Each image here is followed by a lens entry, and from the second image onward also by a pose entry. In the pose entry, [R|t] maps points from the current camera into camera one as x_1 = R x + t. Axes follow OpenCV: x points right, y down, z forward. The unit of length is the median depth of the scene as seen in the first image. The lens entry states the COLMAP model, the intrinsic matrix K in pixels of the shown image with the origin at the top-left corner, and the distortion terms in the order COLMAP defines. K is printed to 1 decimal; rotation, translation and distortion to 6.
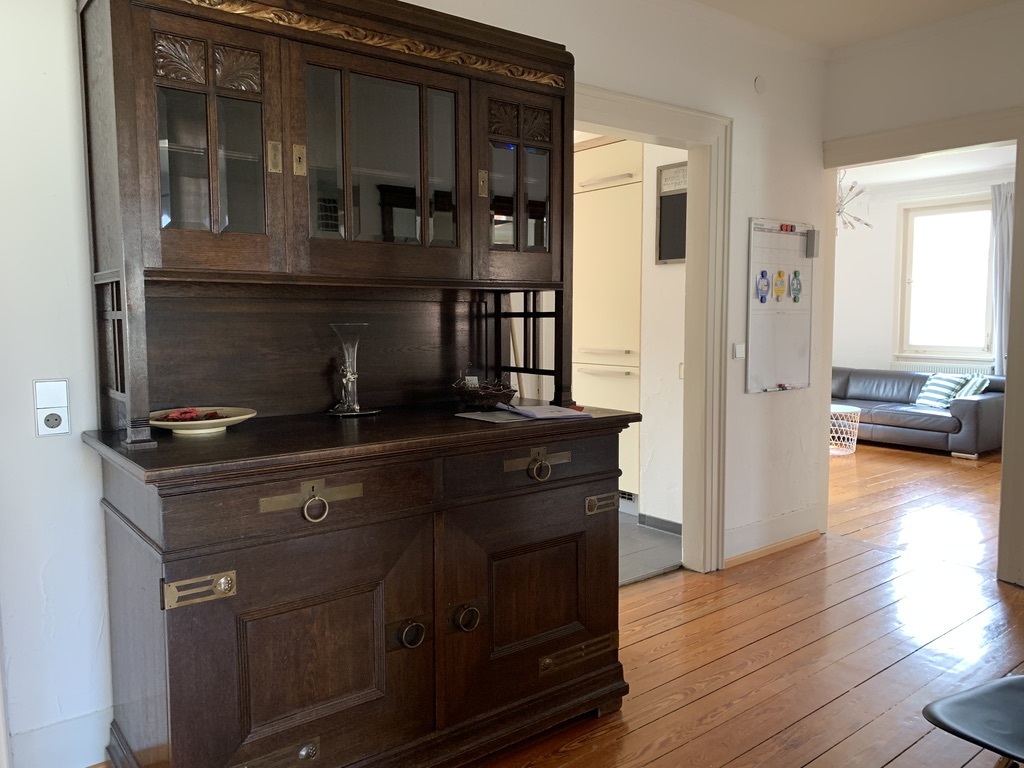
lens RADIAL K [[791.5, 0, 512.0], [0, 791.5, 384.0], [0, 0, 1]] dist [0.038817, -0.030918]
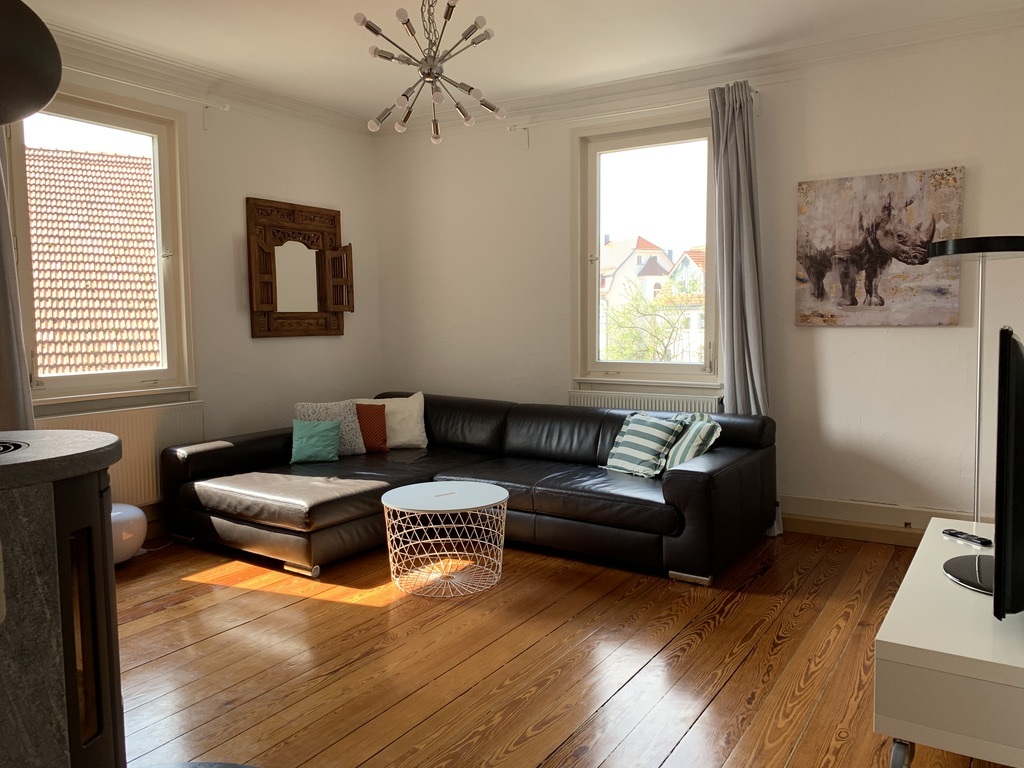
lens RADIAL K [[791.5, 0, 512.0], [0, 791.5, 384.0], [0, 0, 1]] dist [0.038817, -0.030918]
pose [[0.945064, -0.026885, 0.325777, 0.268079], [0.030959, 0.999494, -0.007327, -0.033582], [-0.325415, 0.017010, 0.945418, 0.501962]]
